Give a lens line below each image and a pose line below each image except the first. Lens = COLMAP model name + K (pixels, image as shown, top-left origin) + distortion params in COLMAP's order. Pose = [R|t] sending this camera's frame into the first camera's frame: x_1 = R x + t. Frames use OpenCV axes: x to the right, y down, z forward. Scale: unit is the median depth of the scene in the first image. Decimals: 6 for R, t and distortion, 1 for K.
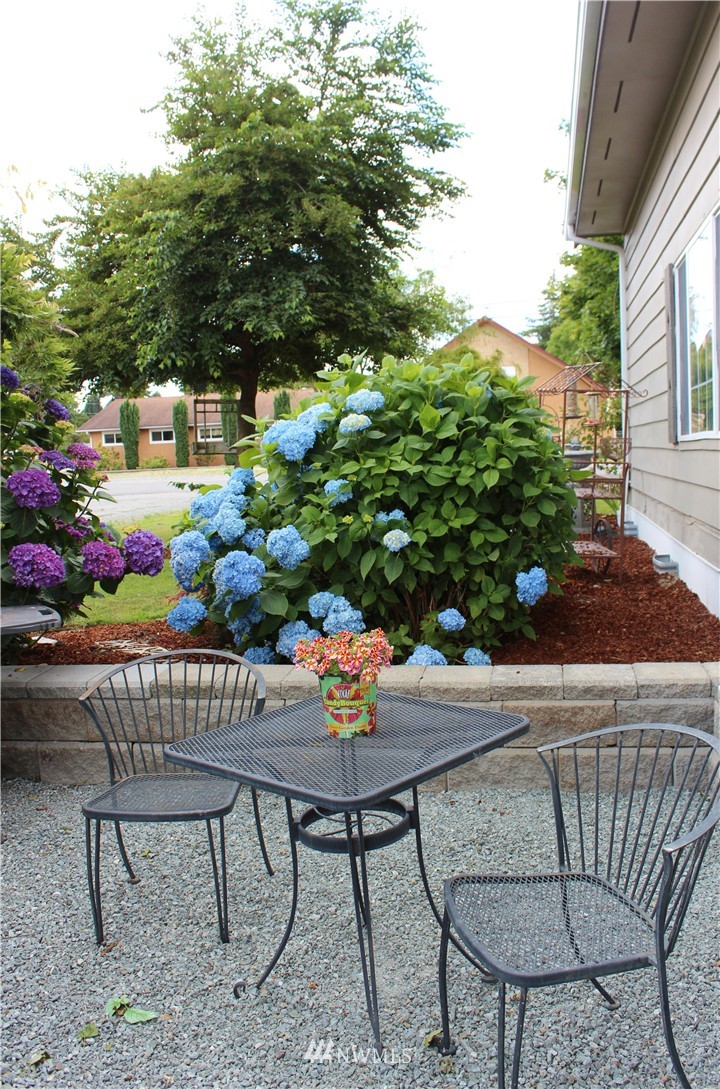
lens RADIAL K [[1006.7, 0, 359.8], [0, 1006.7, 545.4], [0, 0, 1]] dist [-0.107381, 0.000000]
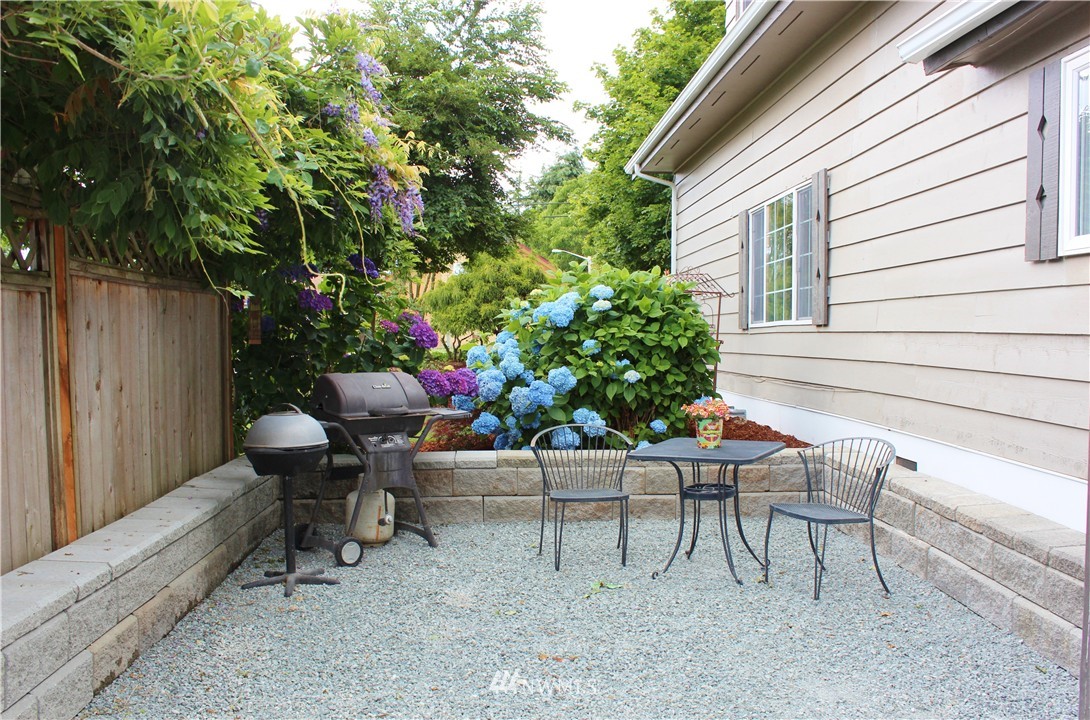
lens RADIAL K [[1007.6, 0, 547.5], [0, 1007.6, 355.9], [0, 0, 1]] dist [-0.107381, 0.000000]
pose [[0.971211, 0.034821, 0.235662, -0.473832], [-0.016138, 0.996604, -0.080748, 0.093544], [-0.237673, 0.074621, 0.968475, -0.559496]]
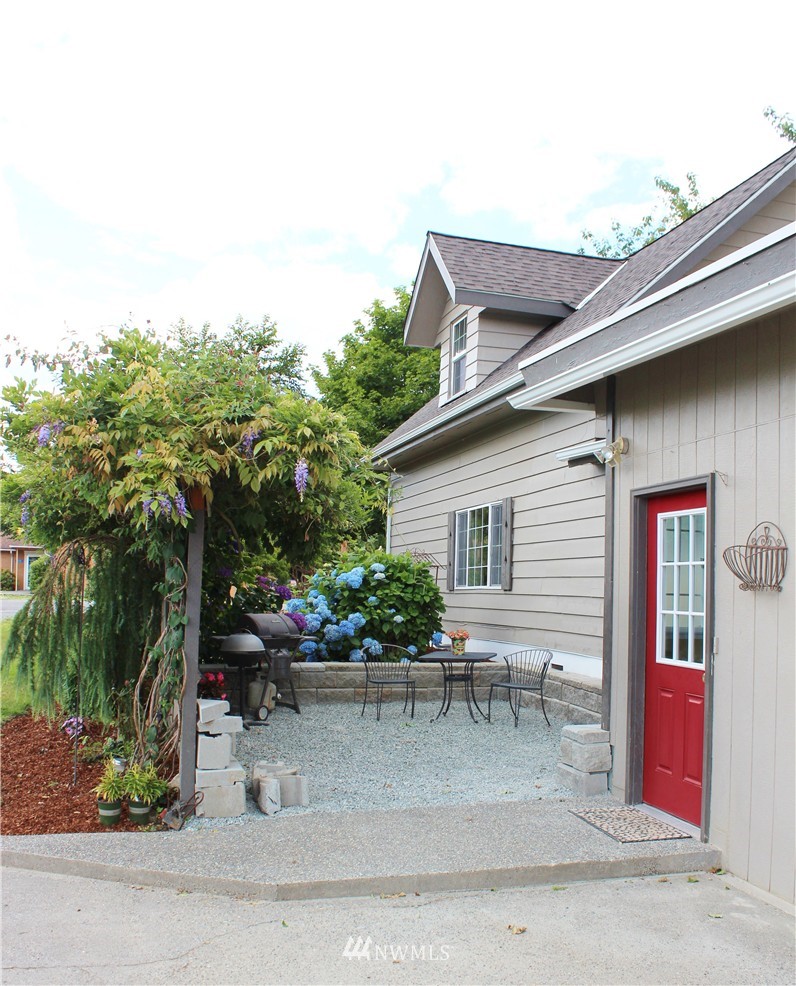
lens RADIAL K [[1031.6, 0, 393.9], [0, 1031.6, 550.6], [0, 0, 1]] dist [-0.078859, 0.000000]
pose [[0.906420, 0.072729, 0.416069, -1.129045], [-0.015810, 0.990215, -0.138649, 0.194299], [-0.422082, 0.119096, 0.898701, -1.517391]]
